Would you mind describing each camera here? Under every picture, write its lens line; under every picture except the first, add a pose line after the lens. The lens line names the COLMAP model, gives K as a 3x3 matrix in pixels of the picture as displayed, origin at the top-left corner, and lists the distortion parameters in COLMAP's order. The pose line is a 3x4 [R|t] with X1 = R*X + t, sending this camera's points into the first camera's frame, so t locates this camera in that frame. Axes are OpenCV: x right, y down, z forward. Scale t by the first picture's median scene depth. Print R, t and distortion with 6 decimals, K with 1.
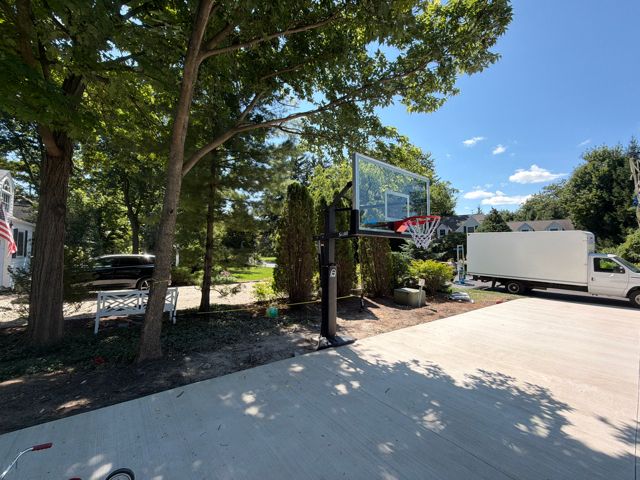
lens RADIAL K [[282.5, 0, 320.0], [0, 282.5, 240.0], [0, 0, 1]] dist [0.002363, 0.000003]
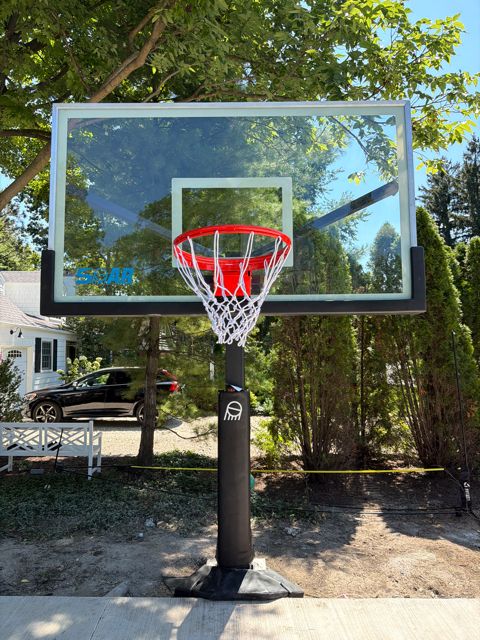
lens RADIAL K [[480.9, 0, 240.0], [0, 480.9, 320.0], [0, 0, 1]] dist [0.012672, -0.001755]
pose [[0.750615, -0.077074, -0.656230, 0.531186], [0.056040, 0.997021, -0.052999, 0.025689], [0.658359, 0.003007, 0.752698, 0.493111]]
